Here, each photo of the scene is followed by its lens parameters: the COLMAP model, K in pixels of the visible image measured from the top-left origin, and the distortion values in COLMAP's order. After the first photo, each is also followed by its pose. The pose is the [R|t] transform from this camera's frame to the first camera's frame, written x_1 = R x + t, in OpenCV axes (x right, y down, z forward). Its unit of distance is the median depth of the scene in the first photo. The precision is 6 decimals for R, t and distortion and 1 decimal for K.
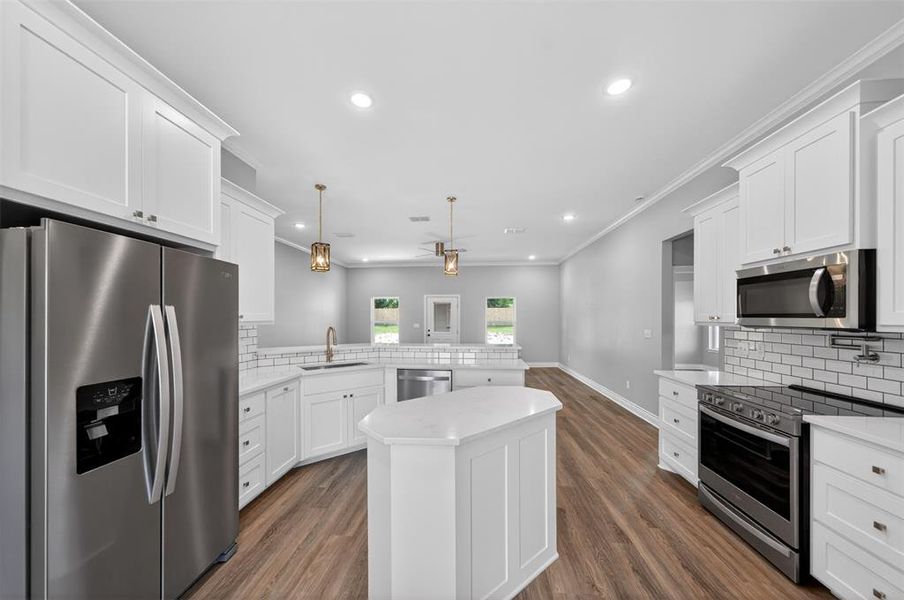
lens RADIAL K [[319.9, 0, 446.5], [0, 319.9, 316.1], [0, 0, 1]] dist [0.000382, 0.000522]
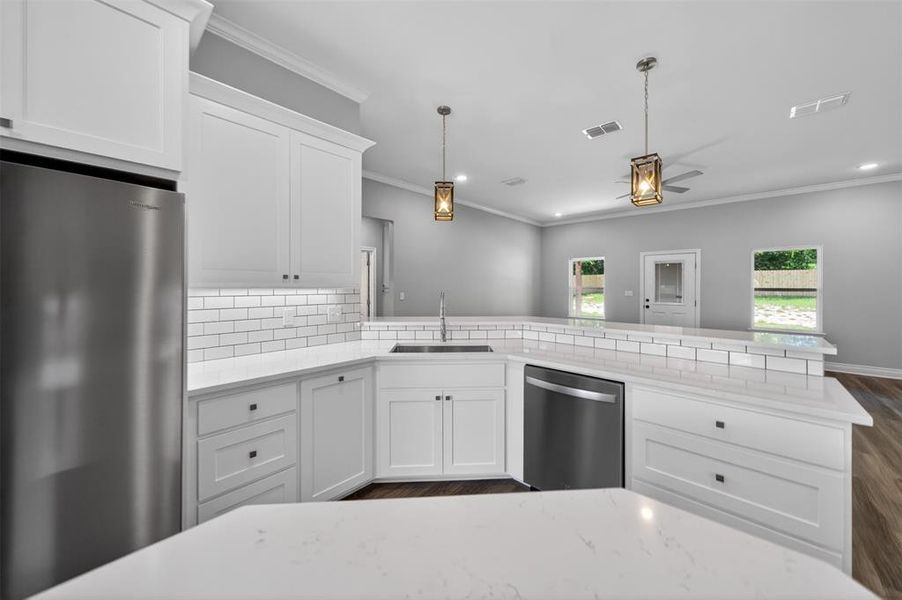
lens RADIAL K [[319.2, 0, 465.6], [0, 319.2, 286.3], [0, 0, 1]] dist [0.000382, 0.000522]
pose [[0.806538, -0.003574, -0.591171, 0.049874], [0.007428, 0.999964, 0.004088, 0.007741], [0.591136, -0.007688, 0.806536, 0.209664]]
